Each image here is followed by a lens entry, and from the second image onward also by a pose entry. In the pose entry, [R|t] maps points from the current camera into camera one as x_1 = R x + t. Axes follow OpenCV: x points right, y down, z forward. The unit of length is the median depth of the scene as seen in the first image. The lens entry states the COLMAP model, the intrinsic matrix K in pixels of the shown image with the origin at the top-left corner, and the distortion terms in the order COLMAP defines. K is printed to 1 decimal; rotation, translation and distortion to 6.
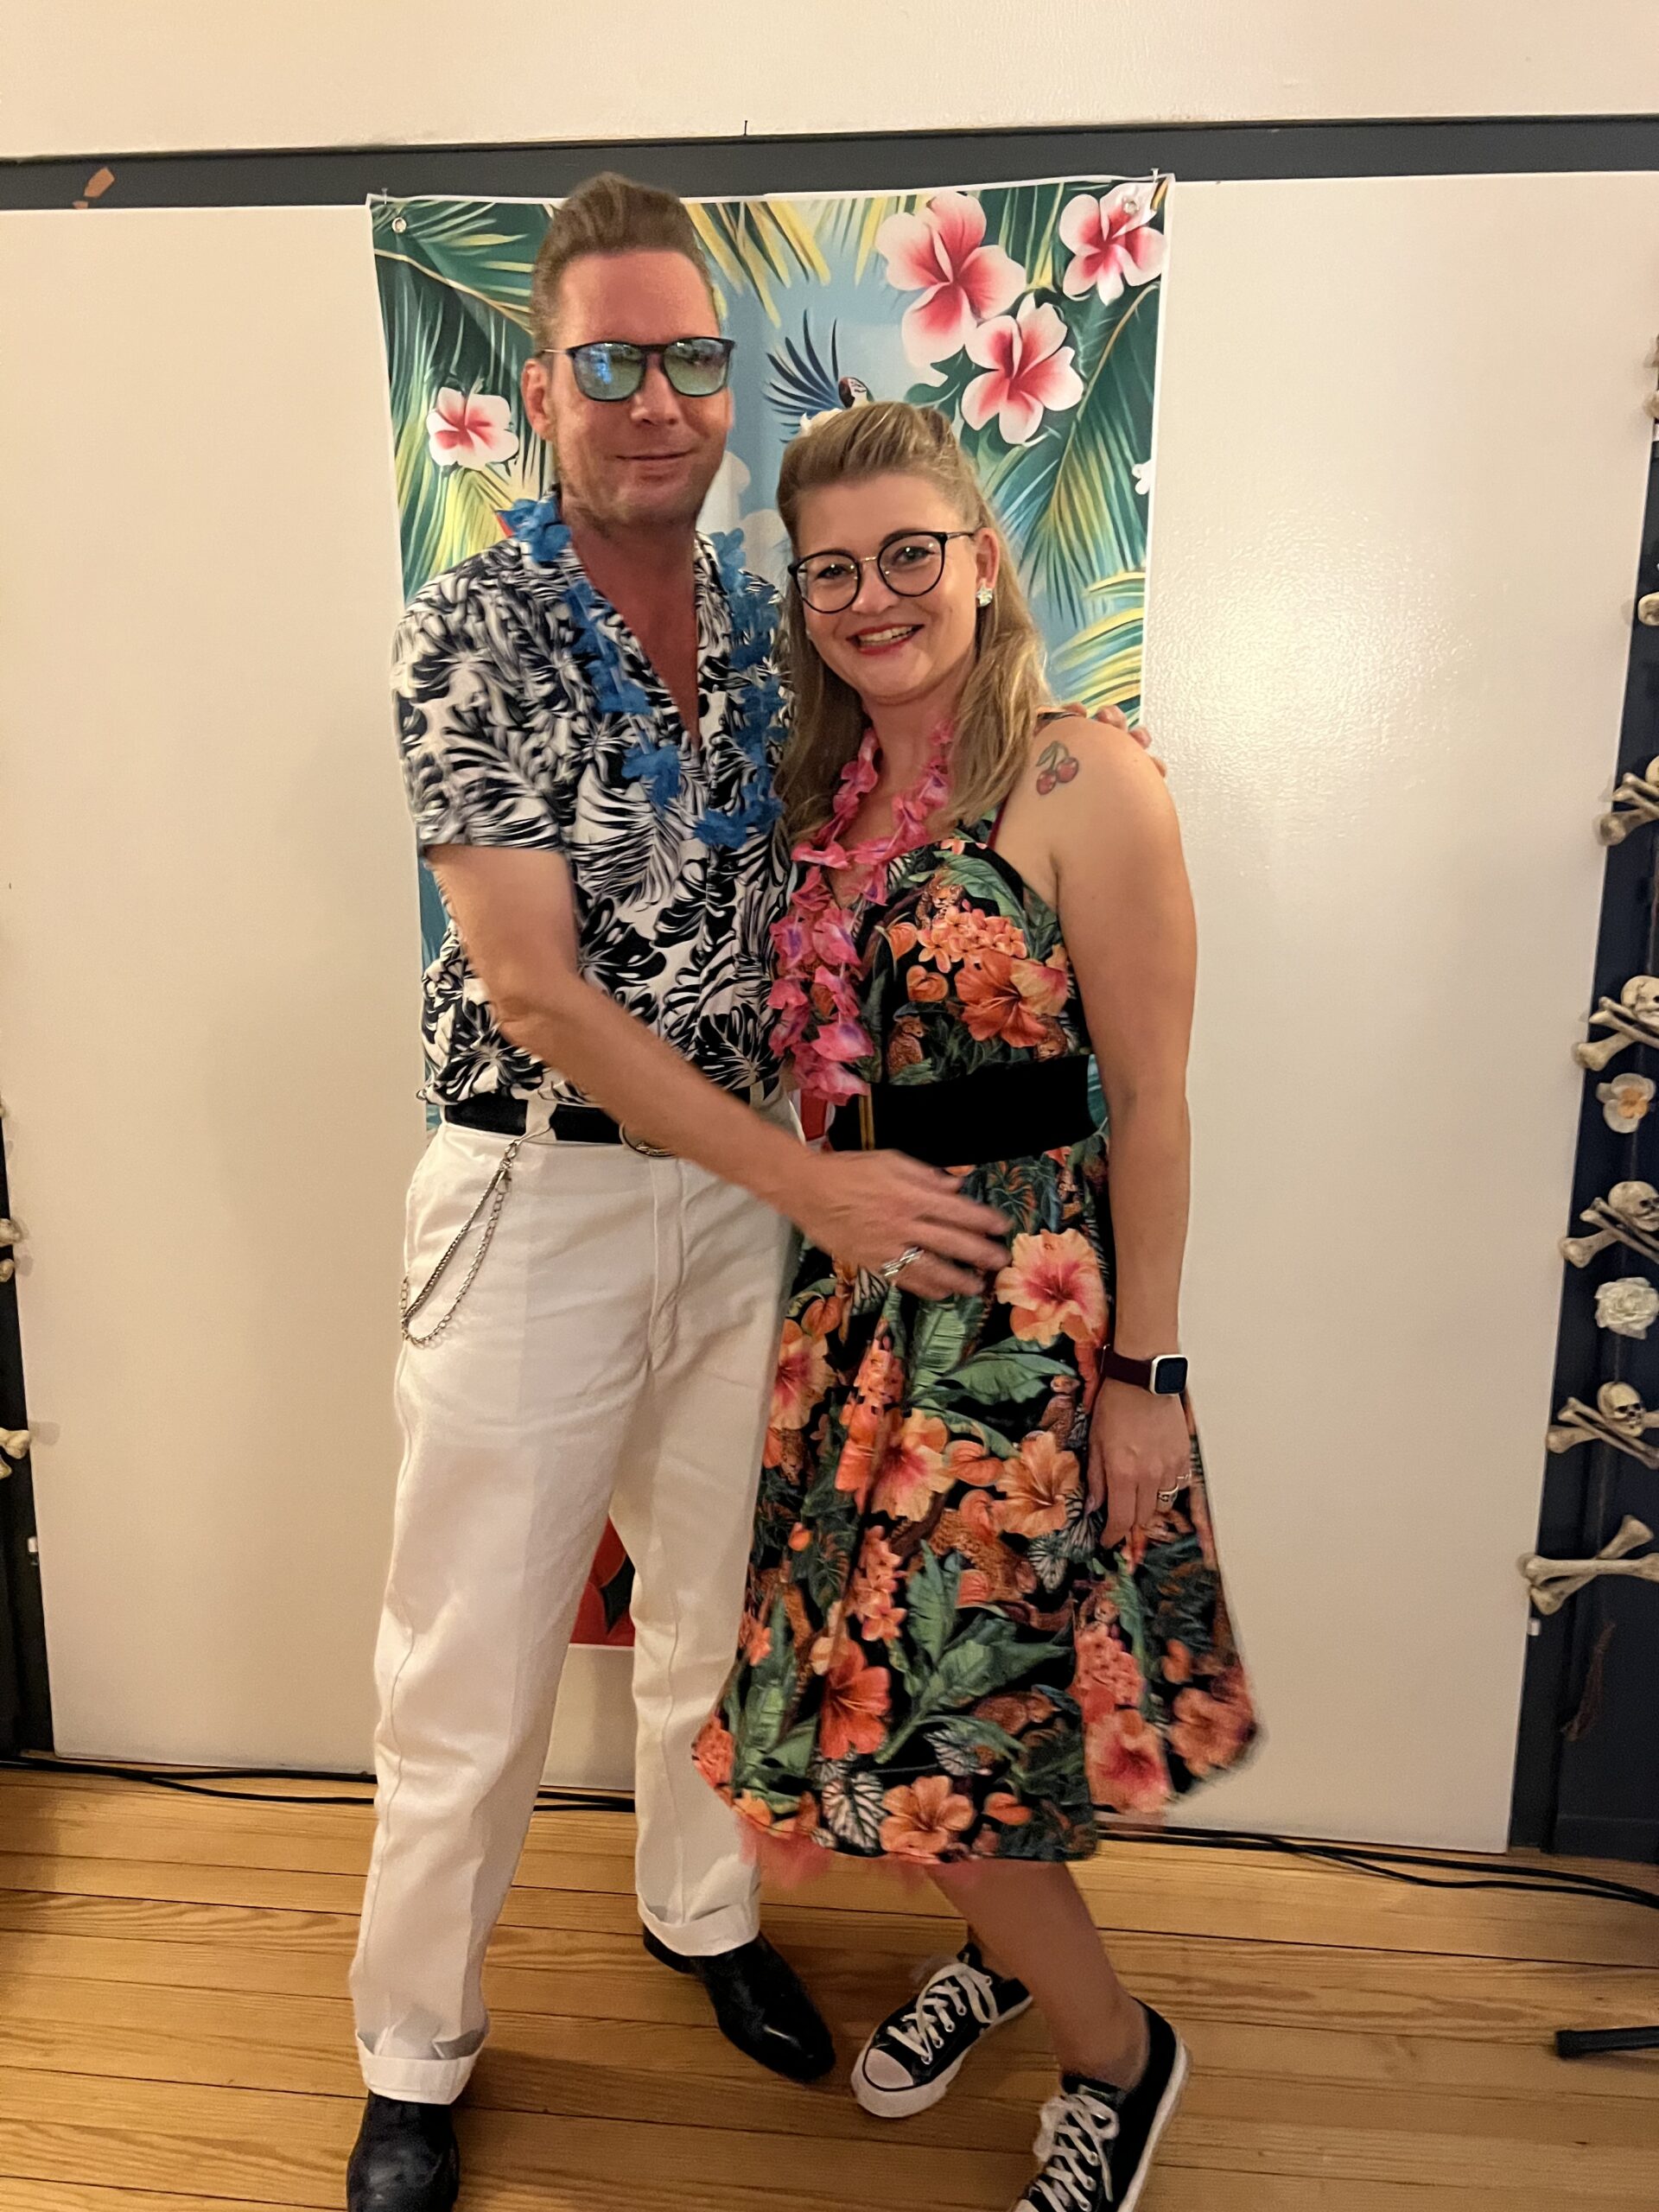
lens RADIAL K [[1655.0, 0, 802.5], [0, 1655.0, 1100.6], [0, 0, 1]] dist [0.047340, -0.050588]
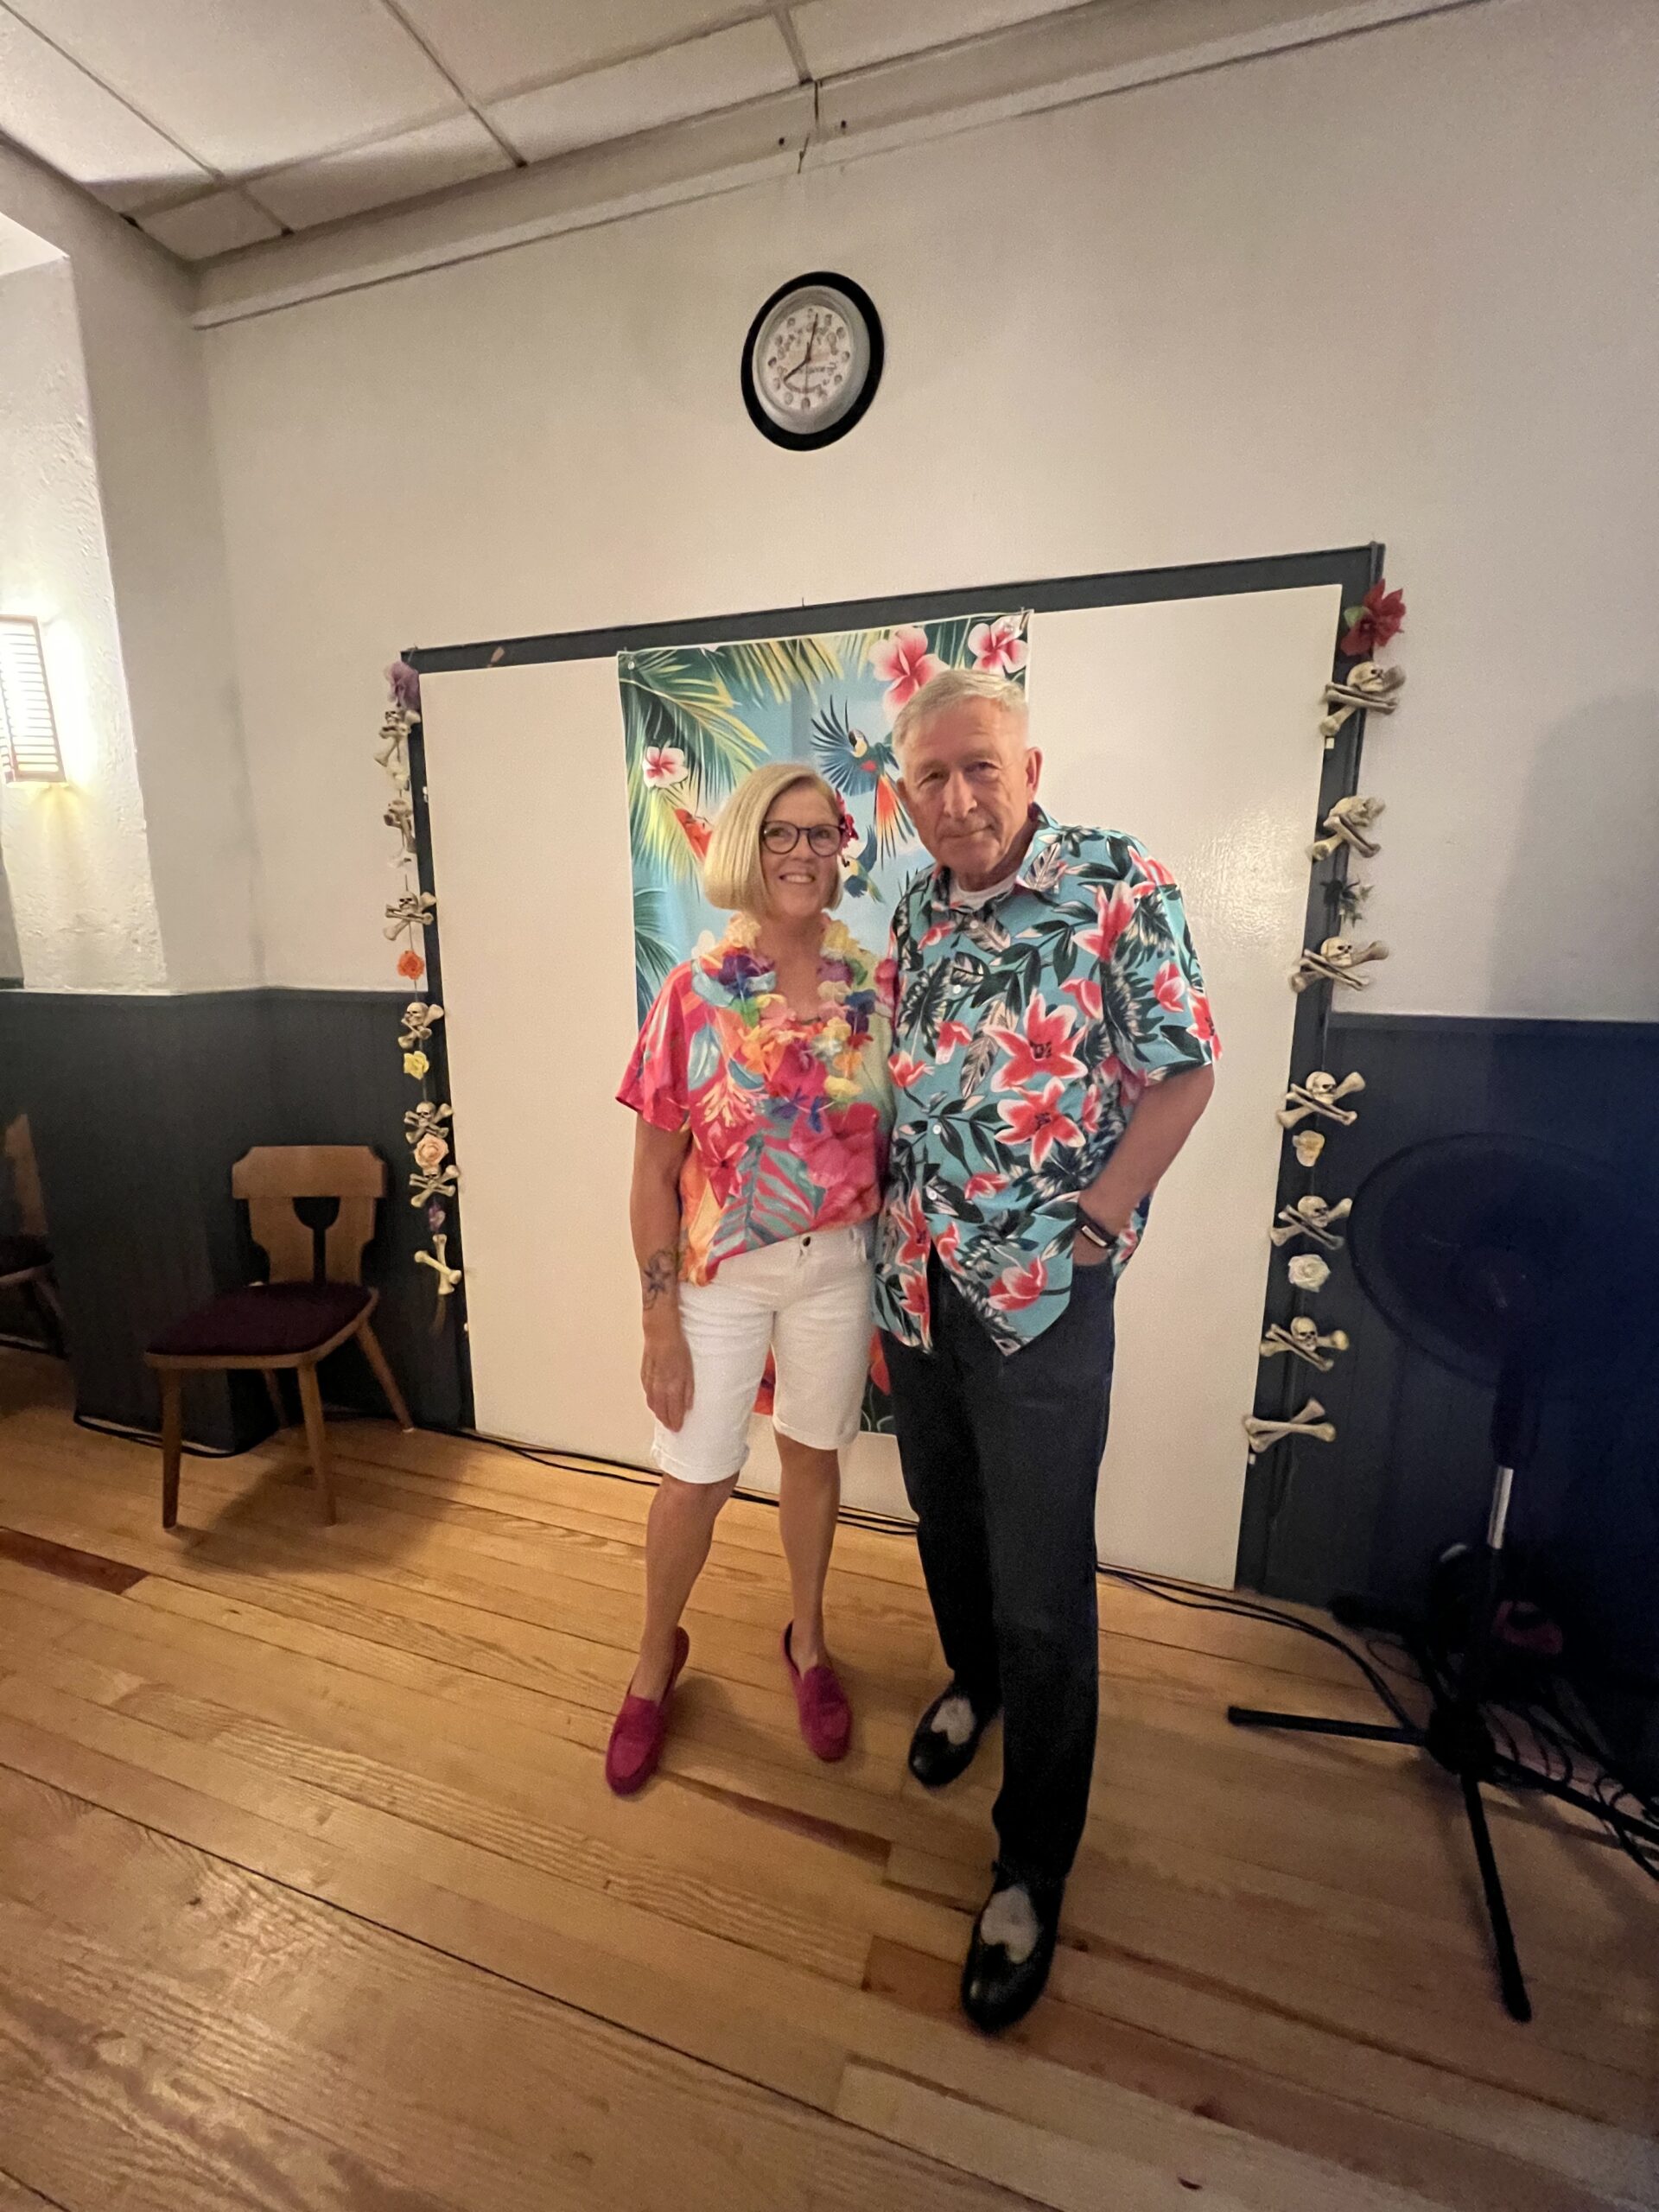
lens RADIAL K [[873.1, 0, 834.1], [0, 873.1, 1102.5], [0, 0, 1]] dist [-0.007546, 0.002106]
pose [[0.978651, 0.038549, -0.201880, 0.214121], [-0.040644, 0.999154, -0.006239, -0.020027], [0.201468, 0.014311, 0.979390, 0.066415]]
